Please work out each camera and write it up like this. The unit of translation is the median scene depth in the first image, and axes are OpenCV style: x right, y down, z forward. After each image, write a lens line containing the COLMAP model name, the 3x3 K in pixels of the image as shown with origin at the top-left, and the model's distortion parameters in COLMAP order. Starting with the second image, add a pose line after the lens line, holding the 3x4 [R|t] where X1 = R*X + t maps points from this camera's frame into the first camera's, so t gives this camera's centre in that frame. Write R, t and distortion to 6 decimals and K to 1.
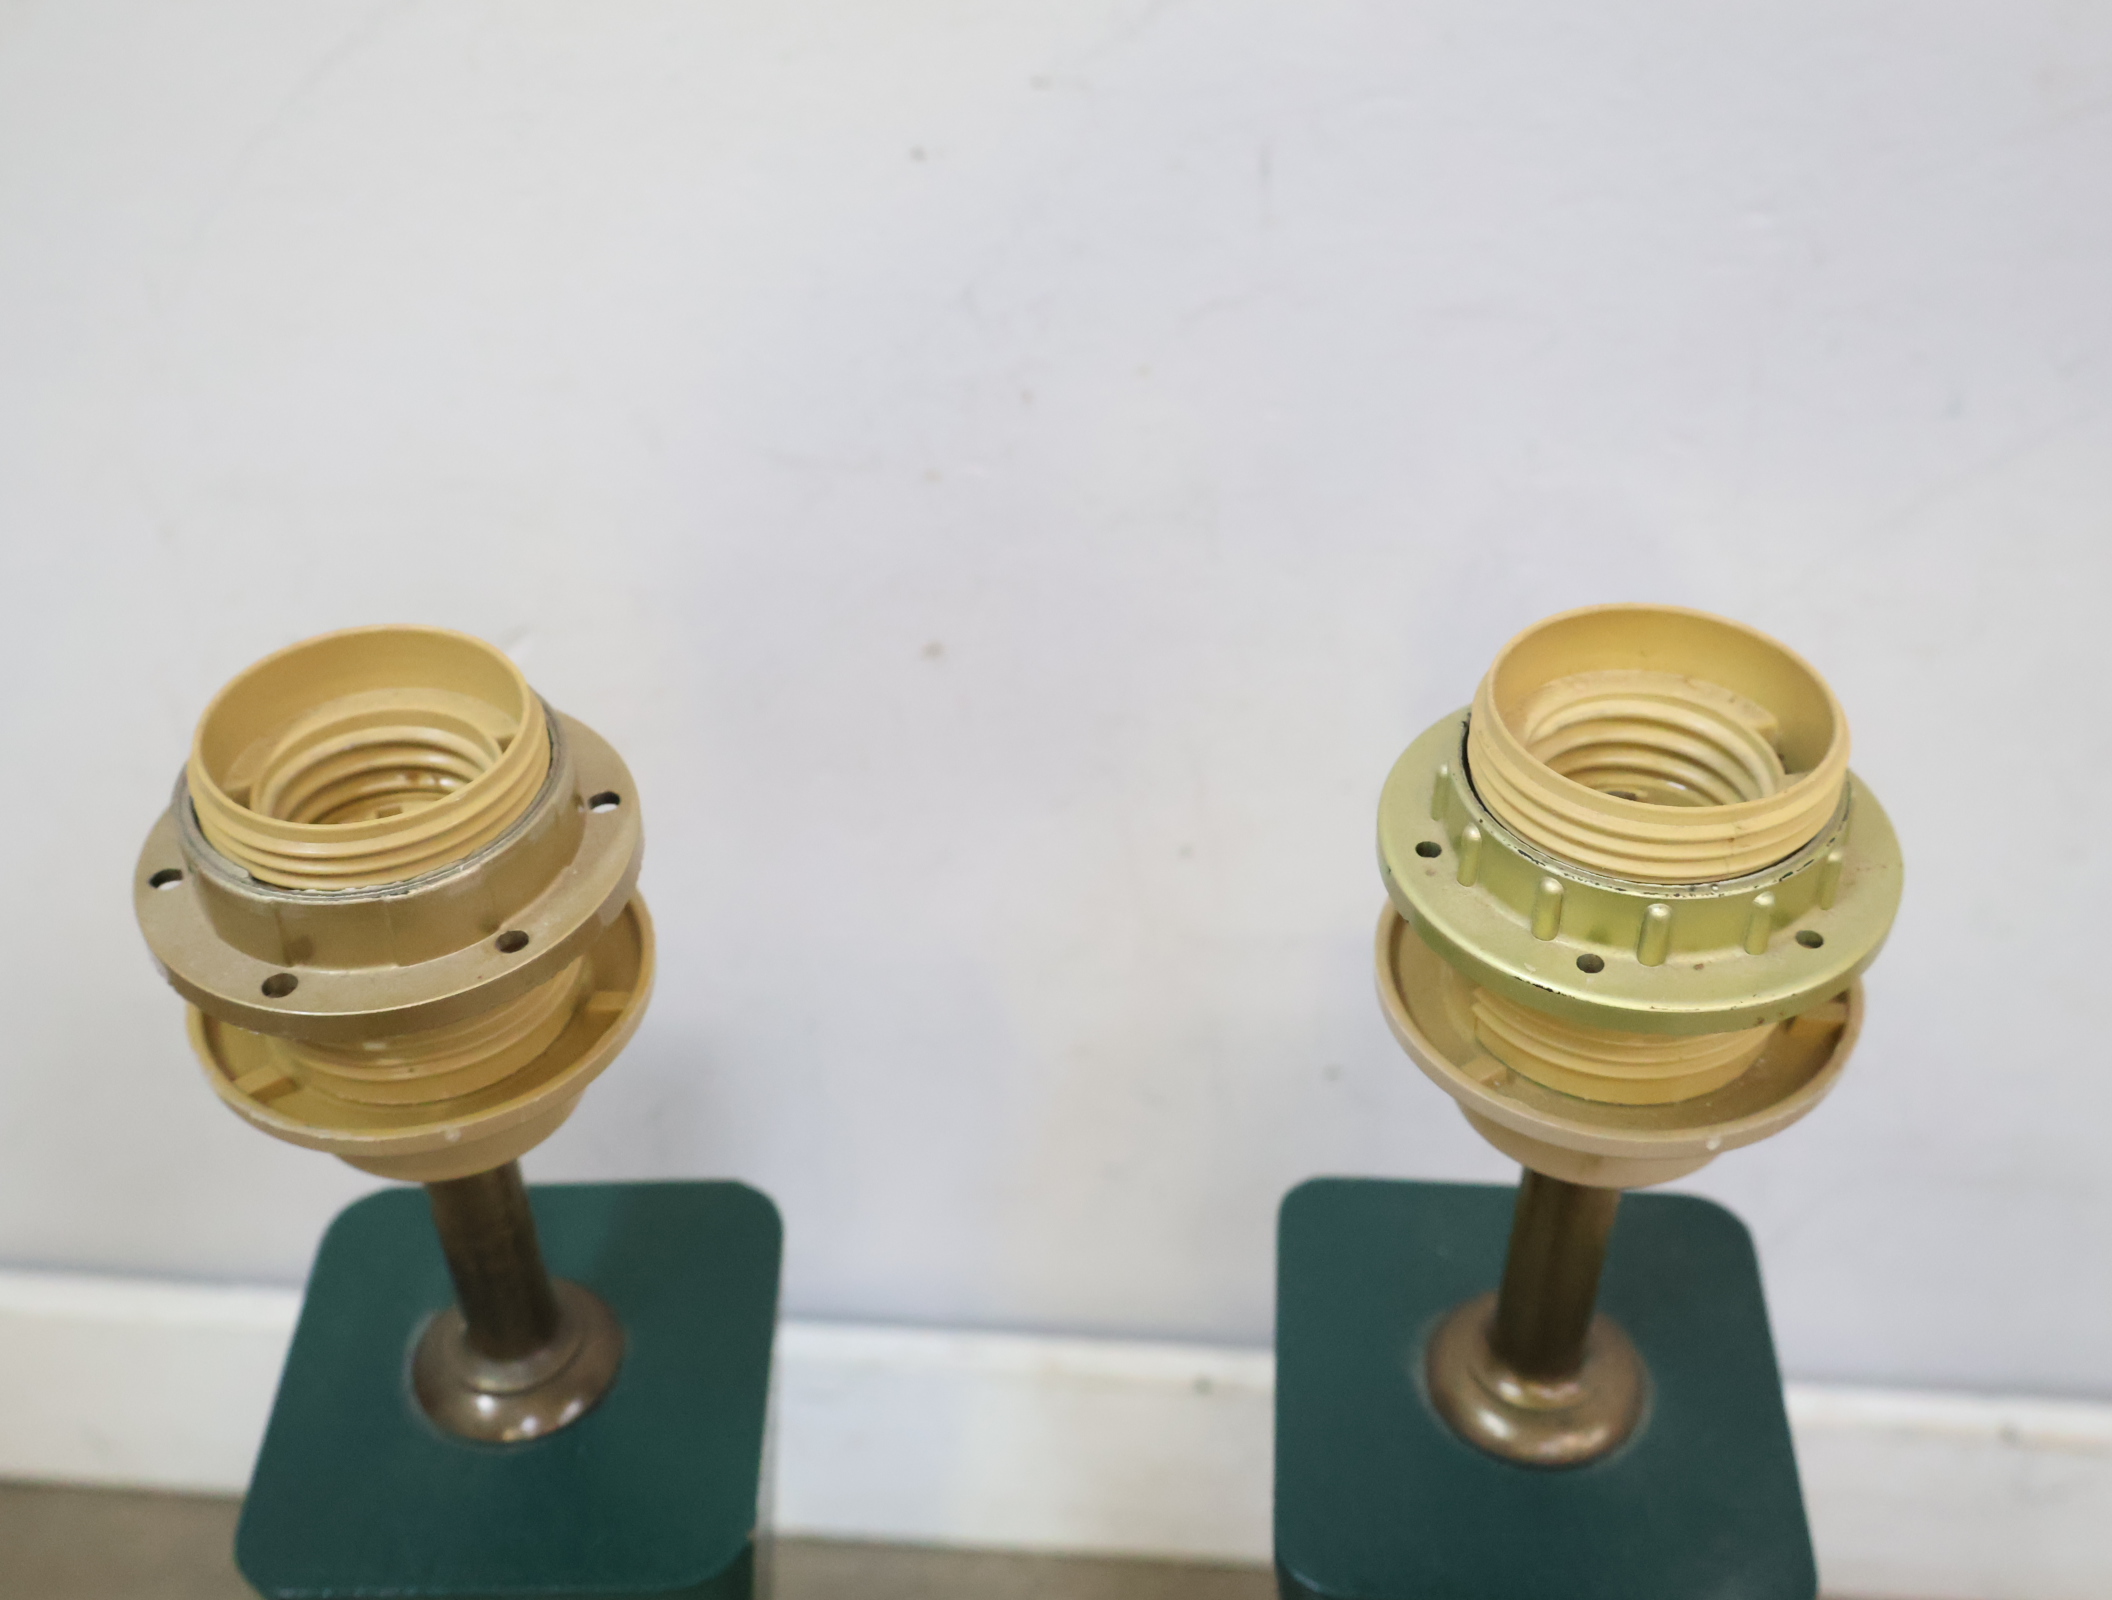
lens RADIAL K [[2411.0, 0, 1039.9], [0, 2411.0, 812.5], [0, 0, 1]] dist [0.016155, 0.000000]
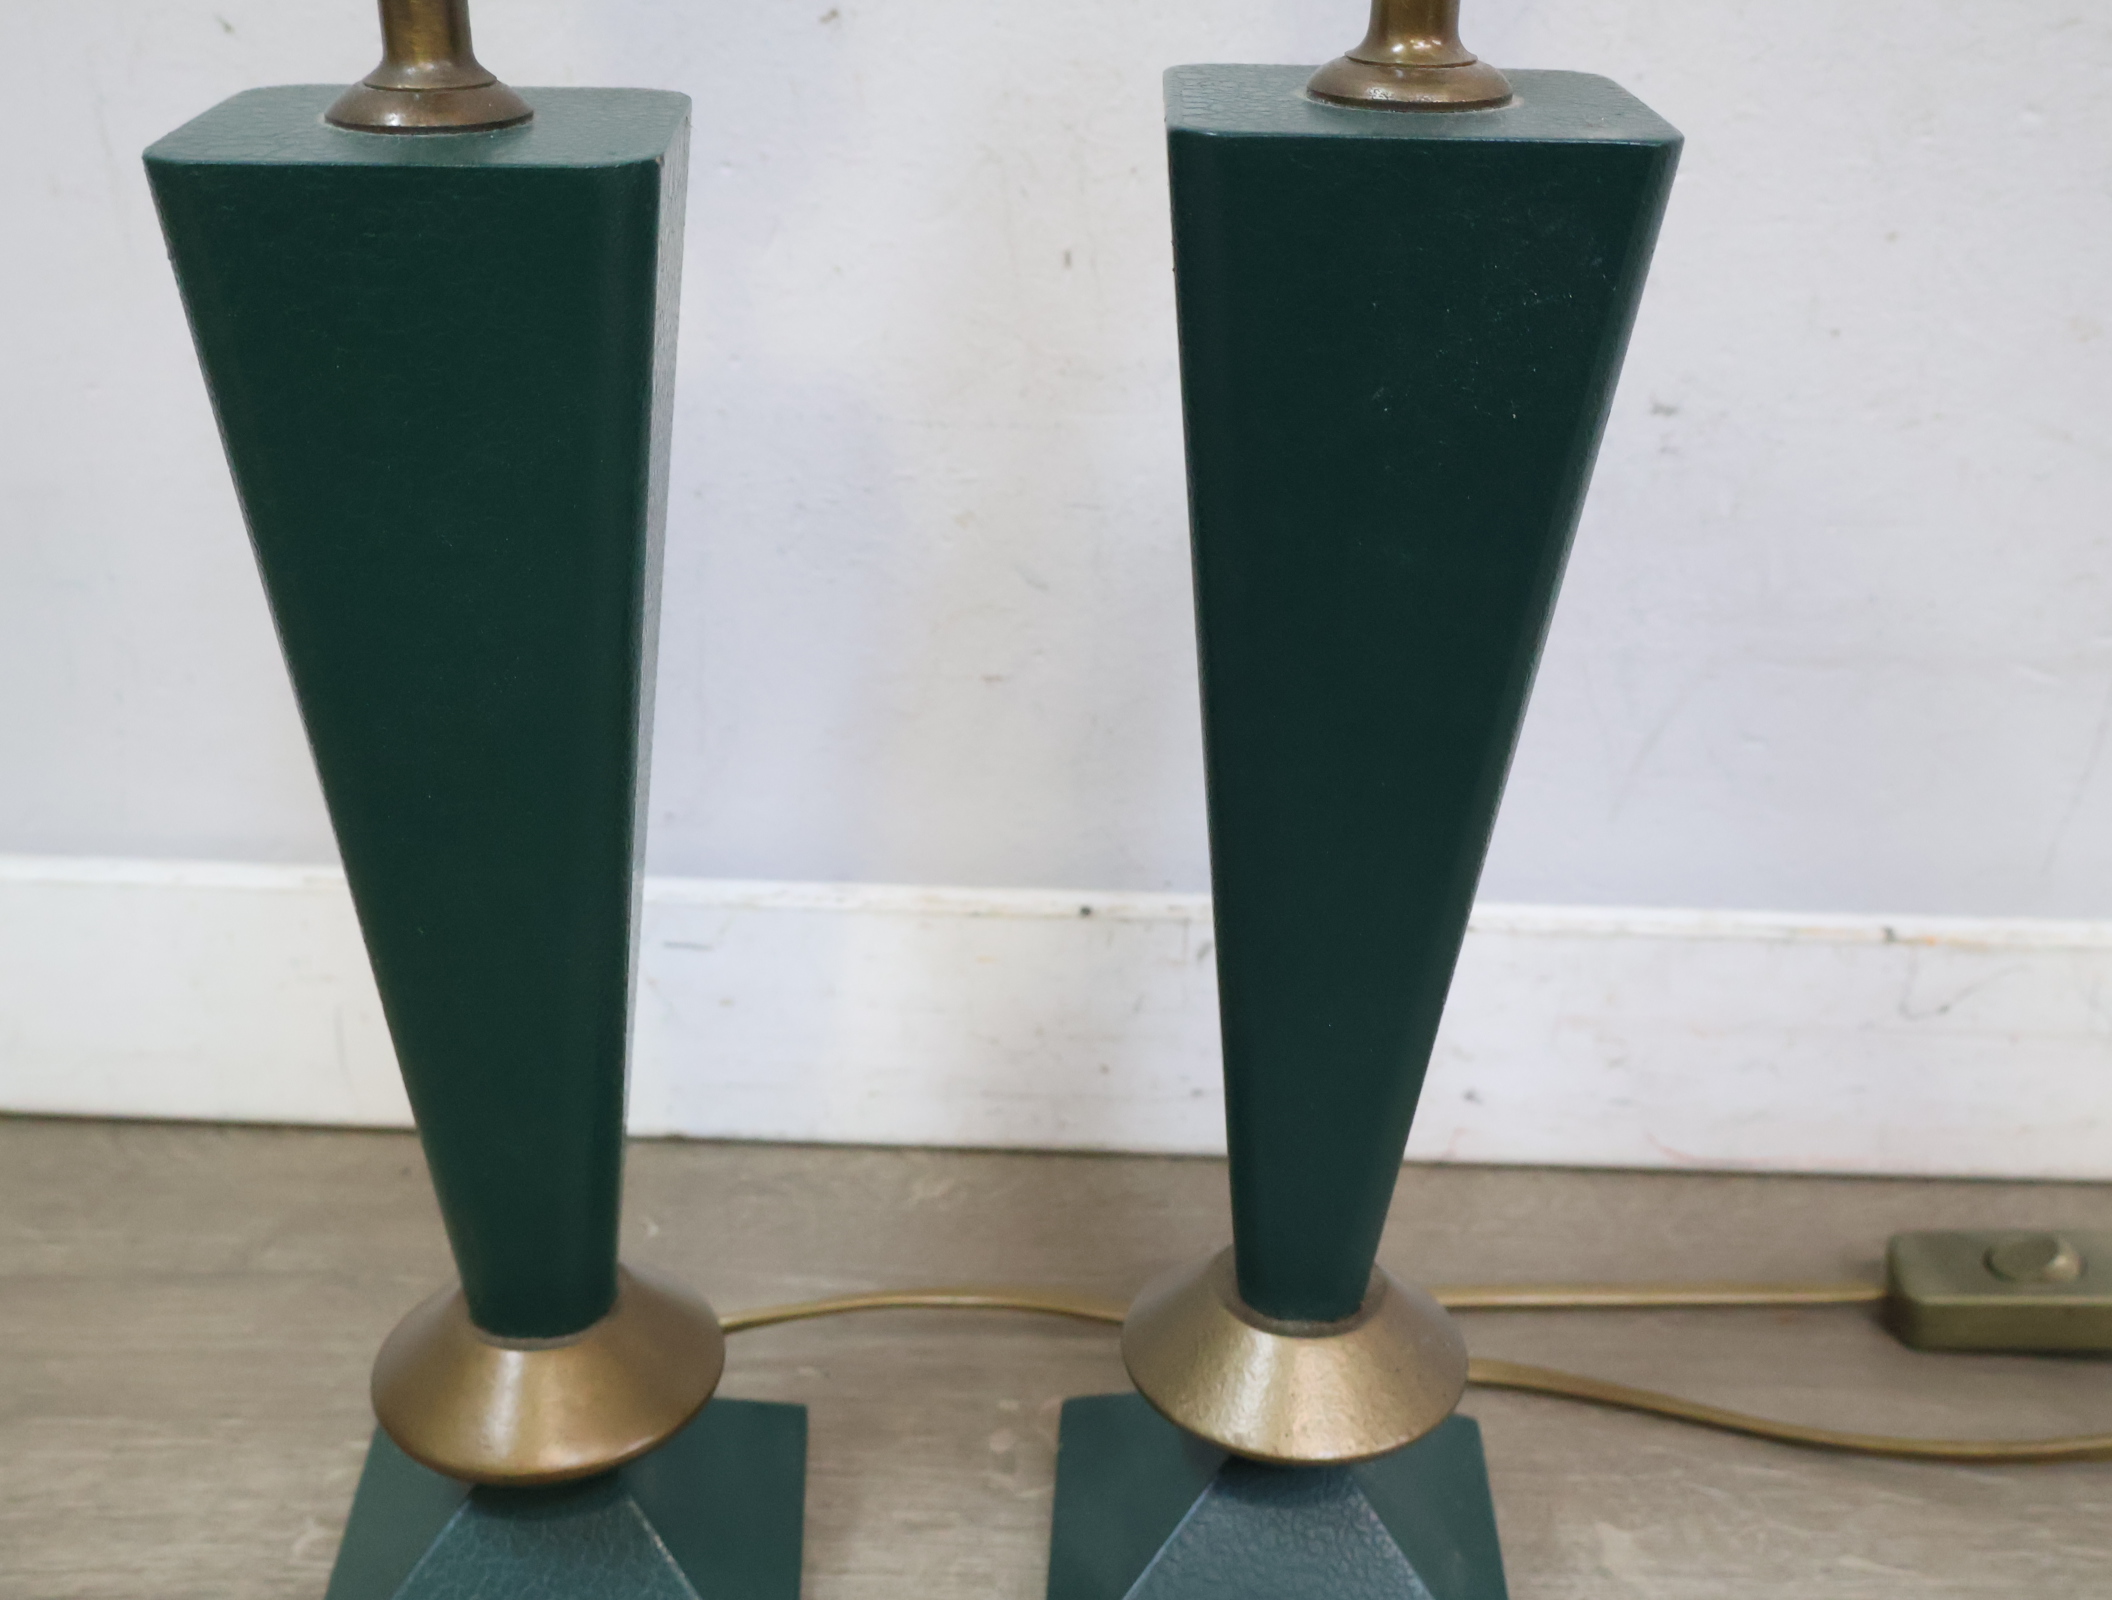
lens RADIAL K [[2411.0, 0, 1044.7], [0, 2411.0, 812.6], [0, 0, 1]] dist [0.016155, 0.000000]
pose [[0.998259, 0.008643, 0.058341, -0.011174], [0.006169, 0.968477, -0.249028, 0.655044], [-0.058655, 0.248954, 0.966738, 0.052426]]
